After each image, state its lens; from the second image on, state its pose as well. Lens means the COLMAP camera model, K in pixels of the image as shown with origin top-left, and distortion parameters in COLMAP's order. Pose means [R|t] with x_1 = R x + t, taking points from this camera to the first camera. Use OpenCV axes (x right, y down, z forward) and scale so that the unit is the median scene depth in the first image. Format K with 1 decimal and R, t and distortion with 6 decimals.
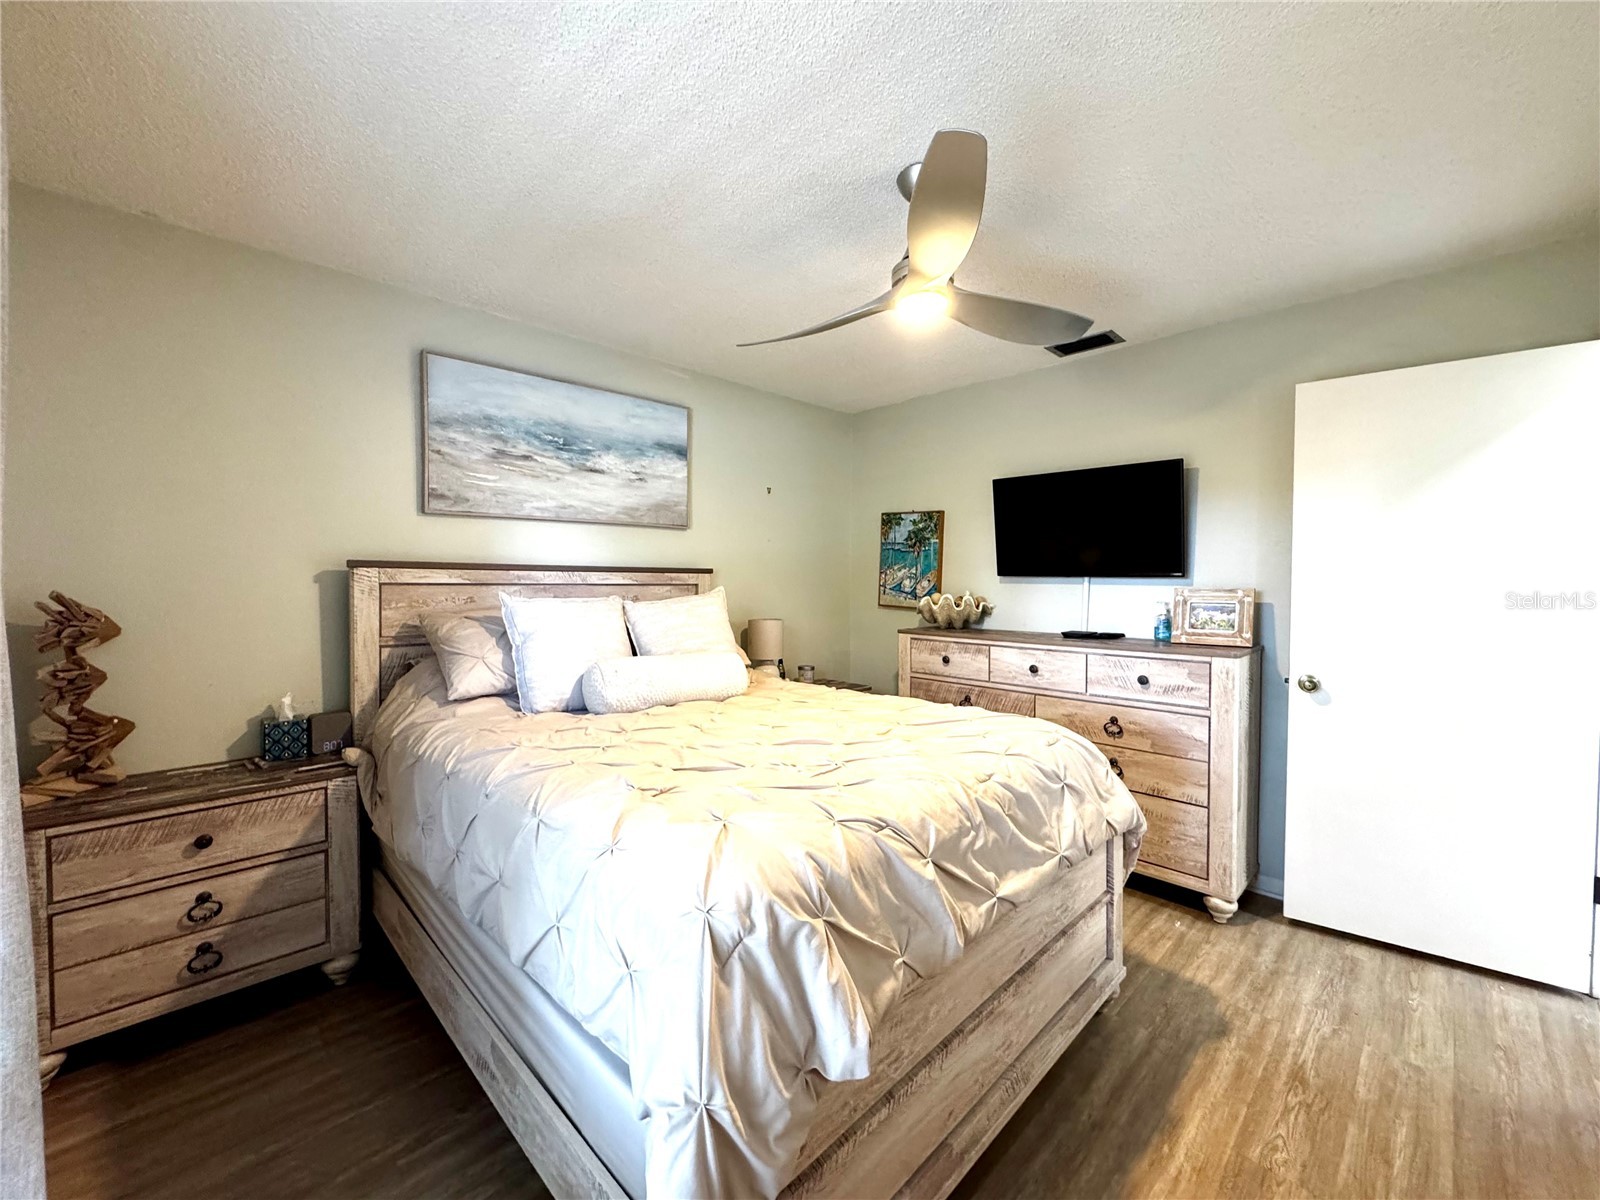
lens RADIAL K [[640.8, 0, 796.7], [0, 640.8, 600.0], [0, 0, 1]] dist [-0.002665, 0.000762]
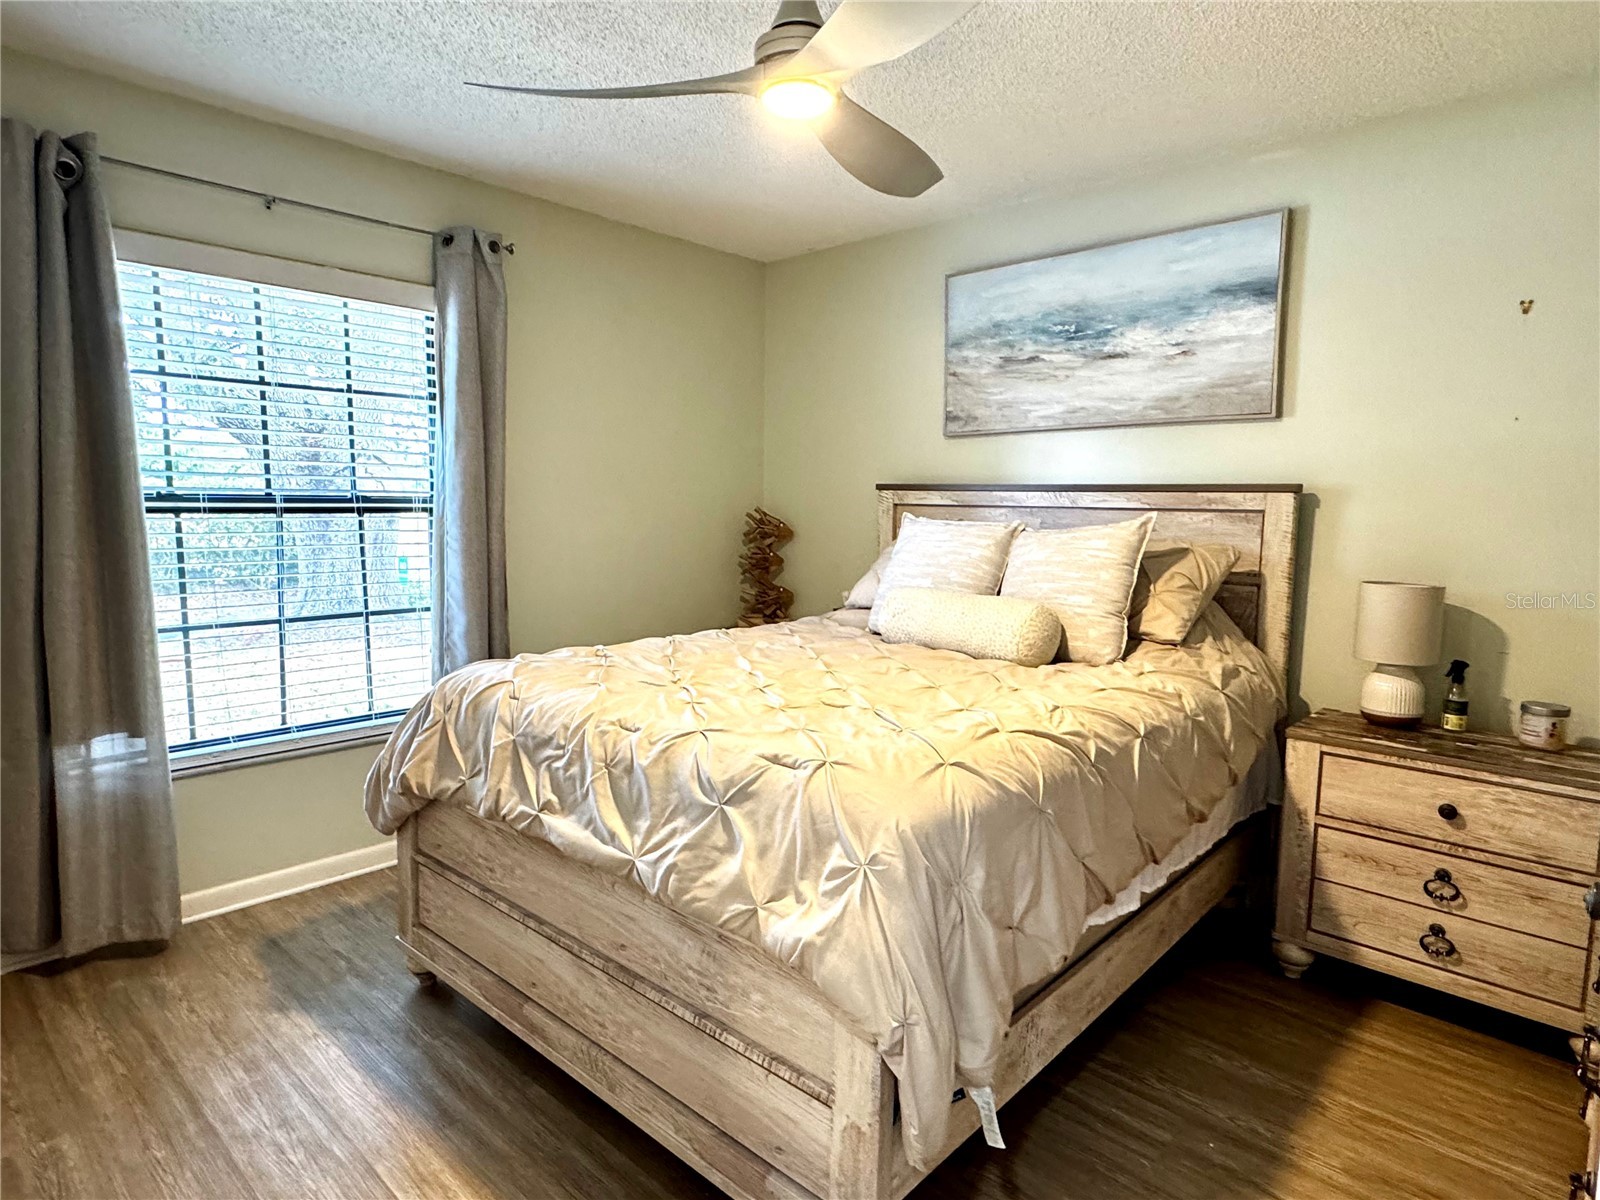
lens RADIAL K [[918.3, 0, 796.9], [0, 918.3, 595.3], [0, 0, 1]] dist [0.005109, 0.000639]
pose [[0.045673, 0.096622, -0.994273, 0.813956], [-0.042979, 0.994580, 0.094678, -0.010064], [0.998031, 0.038408, 0.049578, 0.628275]]
